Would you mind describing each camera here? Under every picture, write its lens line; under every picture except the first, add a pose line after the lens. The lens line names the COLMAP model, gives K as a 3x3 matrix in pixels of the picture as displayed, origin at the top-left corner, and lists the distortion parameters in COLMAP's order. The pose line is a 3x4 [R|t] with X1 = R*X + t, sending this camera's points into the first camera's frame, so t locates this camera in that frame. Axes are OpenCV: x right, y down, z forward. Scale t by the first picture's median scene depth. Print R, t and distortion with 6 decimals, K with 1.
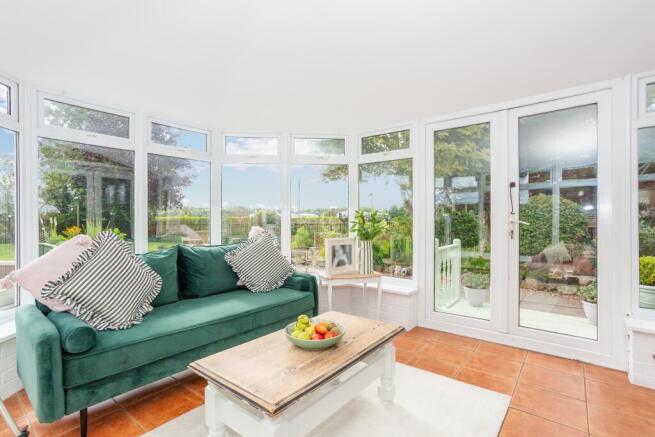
lens RADIAL K [[320.5, 0, 326.3], [0, 320.5, 217.4], [0, 0, 1]] dist [-0.044072, 0.027395]
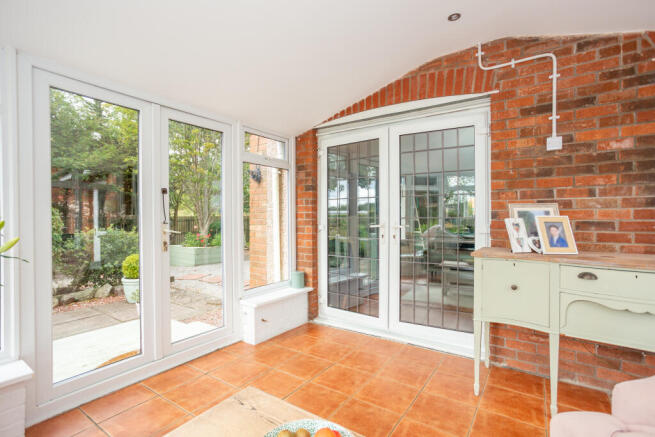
lens RADIAL K [[320.5, 0, 326.3], [0, 320.5, 217.4], [0, 0, 1]] dist [-0.044072, 0.027395]
pose [[-0.090588, 0.001636, 0.995887, -0.385391], [-0.004850, 0.999986, -0.002084, -0.031091], [-0.995877, -0.005019, -0.090579, 0.676157]]
